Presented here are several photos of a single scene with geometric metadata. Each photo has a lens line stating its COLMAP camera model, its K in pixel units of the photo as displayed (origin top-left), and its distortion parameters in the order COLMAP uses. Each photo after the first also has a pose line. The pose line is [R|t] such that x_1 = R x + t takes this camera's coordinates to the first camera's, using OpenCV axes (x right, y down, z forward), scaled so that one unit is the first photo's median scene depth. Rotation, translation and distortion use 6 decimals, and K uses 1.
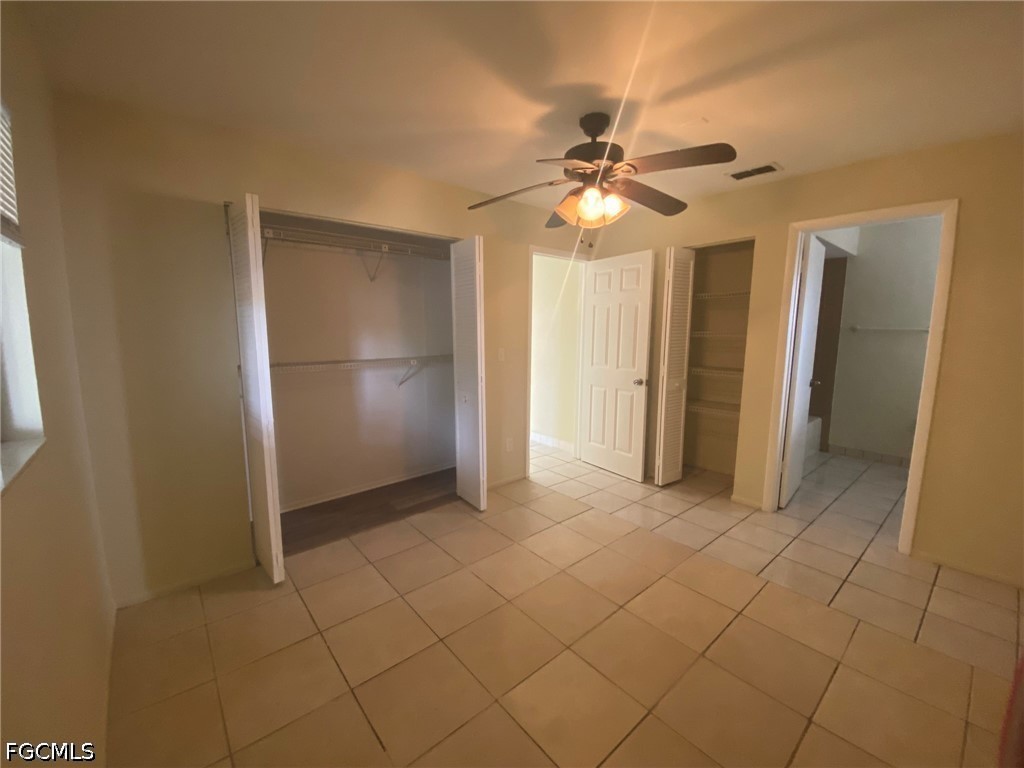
lens RADIAL K [[410.8, 0, 512.0], [0, 410.8, 384.0], [0, 0, 1]] dist [0.001787, -0.010987]
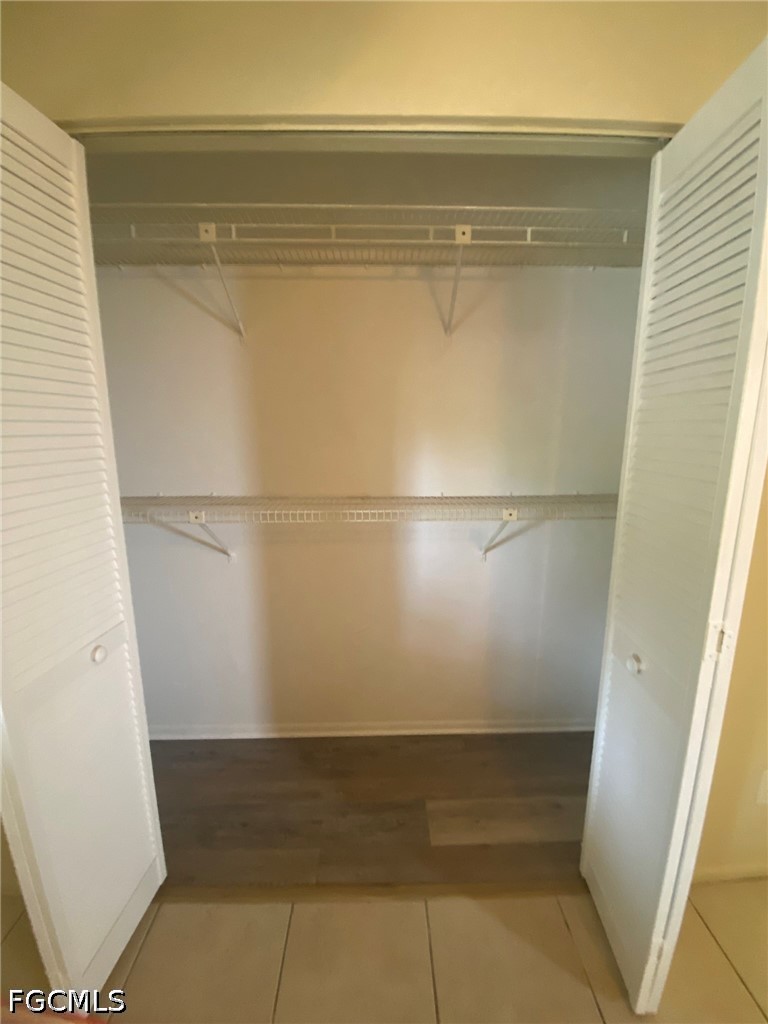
lens RADIAL K [[410.8, 0, 384.0], [0, 410.8, 512.0], [0, 0, 1]] dist [0.001787, -0.010987]
pose [[0.777722, 0.130680, -0.614875, -0.087592], [-0.083241, 0.990948, 0.105321, -0.098698], [0.623073, -0.030728, 0.781560, 0.634910]]
